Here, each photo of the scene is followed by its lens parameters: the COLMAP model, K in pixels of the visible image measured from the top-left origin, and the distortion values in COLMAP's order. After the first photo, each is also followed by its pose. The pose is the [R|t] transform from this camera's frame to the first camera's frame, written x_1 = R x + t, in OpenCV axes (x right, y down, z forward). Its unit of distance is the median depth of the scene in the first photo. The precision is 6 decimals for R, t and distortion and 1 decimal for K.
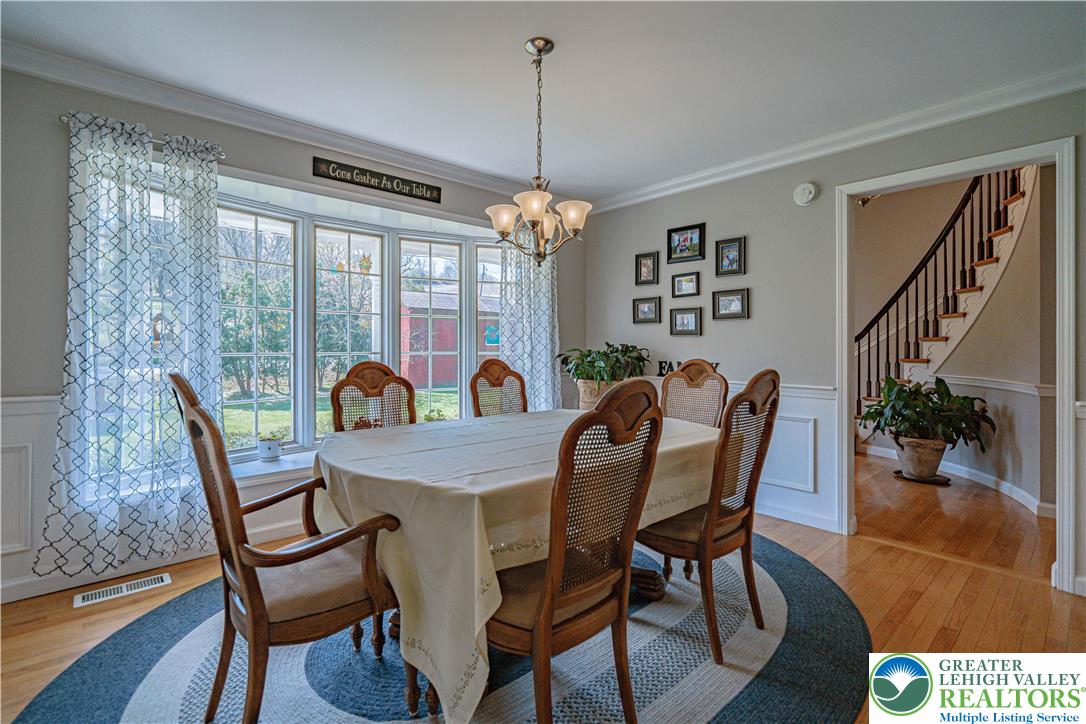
lens RADIAL K [[497.1, 0, 549.4], [0, 497.1, 351.4], [0, 0, 1]] dist [-0.001372, 0.000777]
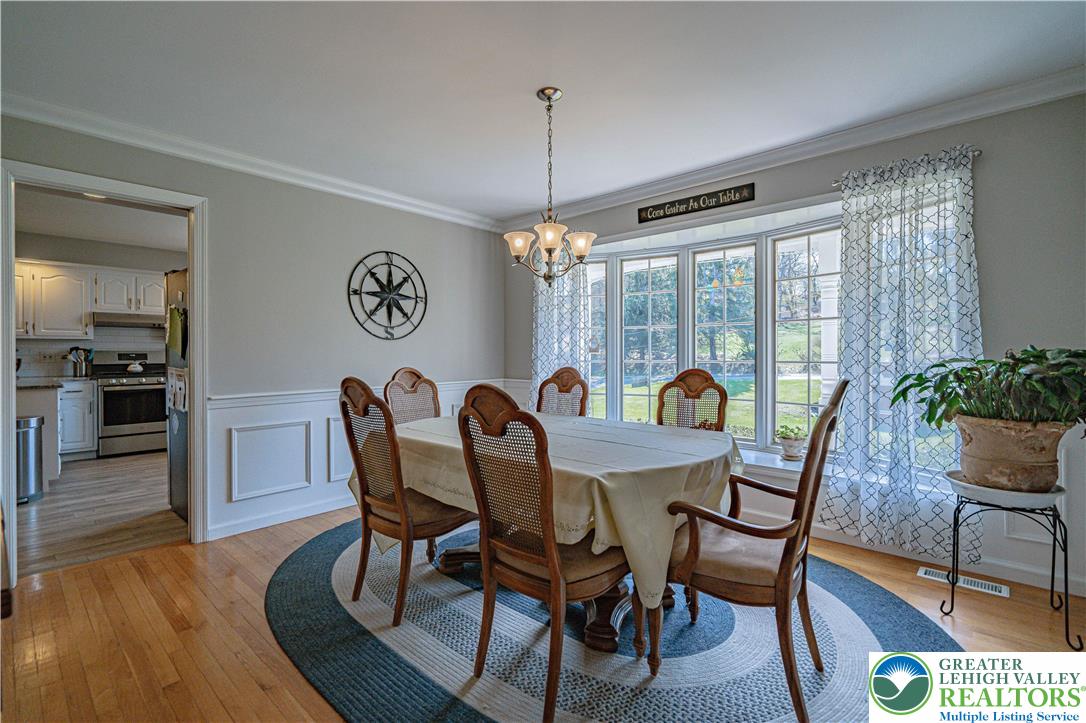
lens RADIAL K [[497.1, 0, 546.6], [0, 497.1, 362.0], [0, 0, 1]] dist [-0.001372, 0.000777]
pose [[0.093590, 0.027142, -0.995241, 0.764816], [0.002017, 0.999621, 0.027451, -0.023770], [0.995609, -0.004577, 0.093500, 0.594763]]
